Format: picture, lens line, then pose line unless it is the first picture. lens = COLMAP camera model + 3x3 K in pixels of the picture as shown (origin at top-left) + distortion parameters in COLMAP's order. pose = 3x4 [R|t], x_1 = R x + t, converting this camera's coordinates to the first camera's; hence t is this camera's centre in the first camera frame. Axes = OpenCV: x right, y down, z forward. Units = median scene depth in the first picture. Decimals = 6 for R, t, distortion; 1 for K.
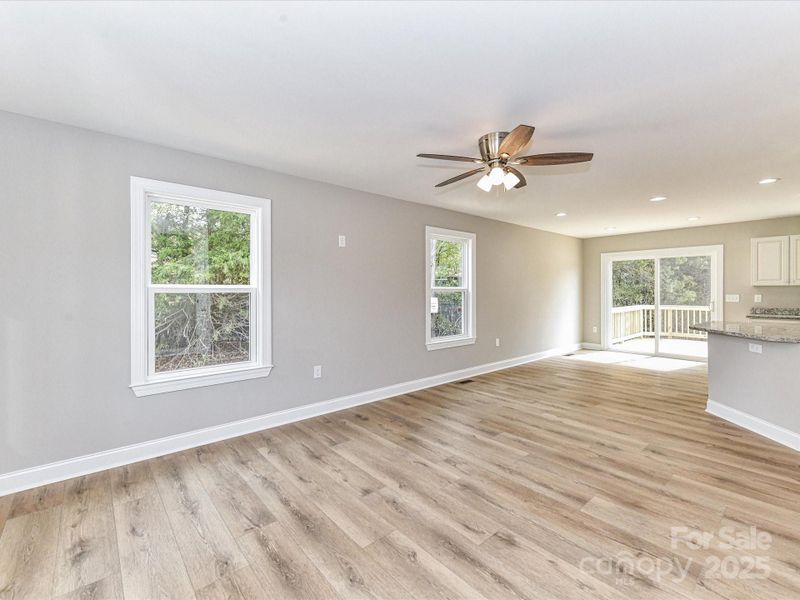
lens RADIAL K [[357.0, 0, 411.1], [0, 357.0, 297.3], [0, 0, 1]] dist [0.001278, 0.000033]
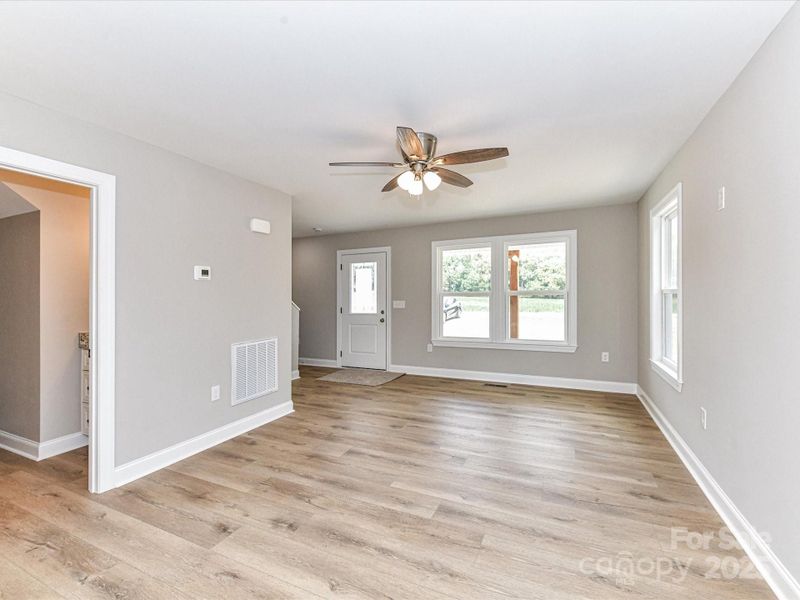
lens RADIAL K [[357.0, 0, 411.1], [0, 357.0, 297.3], [0, 0, 1]] dist [0.001278, 0.000033]
pose [[-0.908906, 0.016126, -0.416689, 0.641106], [0.007443, 0.999720, 0.022454, -0.037692], [0.416935, 0.017307, -0.908772, 1.809731]]
